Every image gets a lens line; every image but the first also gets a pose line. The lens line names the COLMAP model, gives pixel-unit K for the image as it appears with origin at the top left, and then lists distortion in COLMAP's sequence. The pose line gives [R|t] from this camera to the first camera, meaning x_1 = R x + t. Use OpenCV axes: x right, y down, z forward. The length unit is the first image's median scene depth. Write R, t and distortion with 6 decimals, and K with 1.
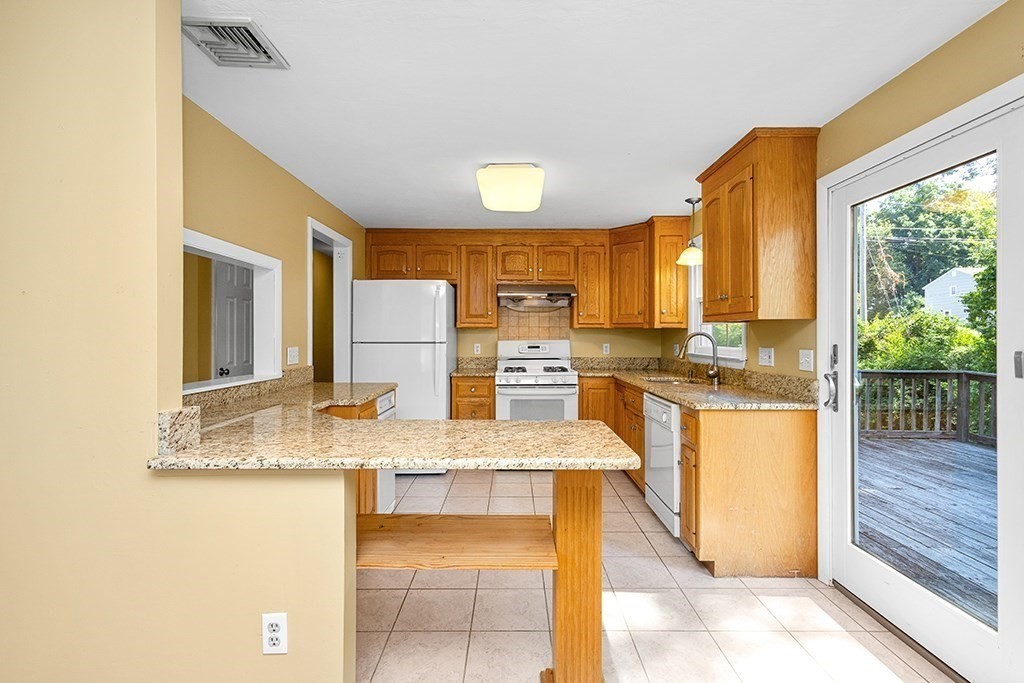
lens RADIAL K [[462.9, 0, 518.7], [0, 462.9, 337.7], [0, 0, 1]] dist [0.000082, -0.001611]
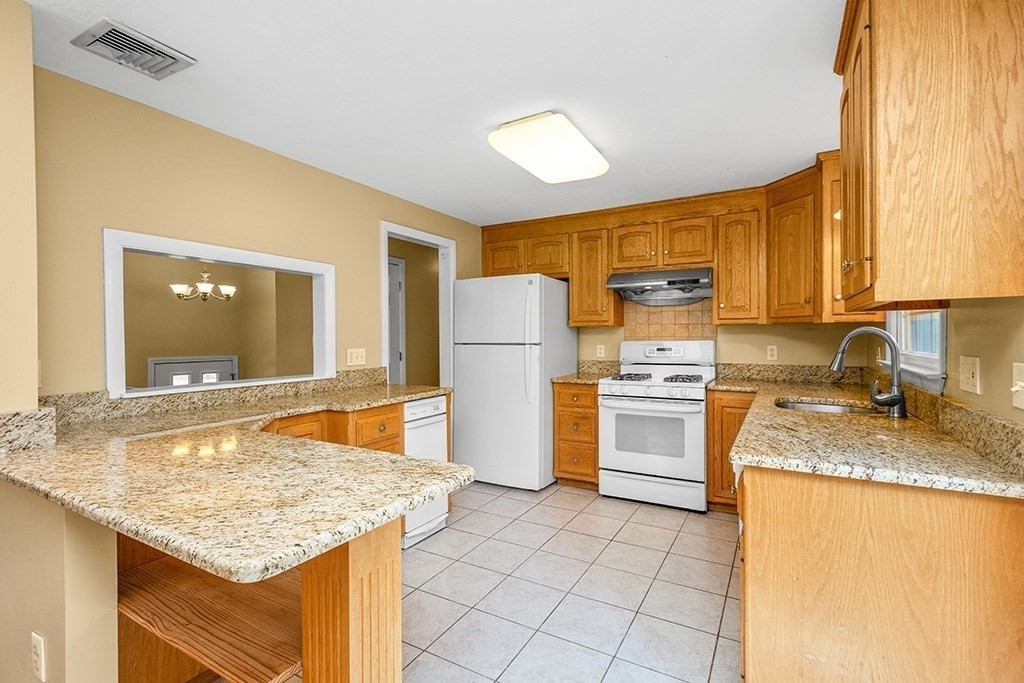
lens RADIAL K [[462.9, 0, 511.9], [0, 462.9, 342.3], [0, 0, 1]] dist [0.000082, -0.001611]
pose [[0.868655, 0.000173, -0.495417, 0.222064], [0.005104, 0.999944, 0.009299, -0.001238], [0.495390, -0.010606, 0.868606, 0.191220]]
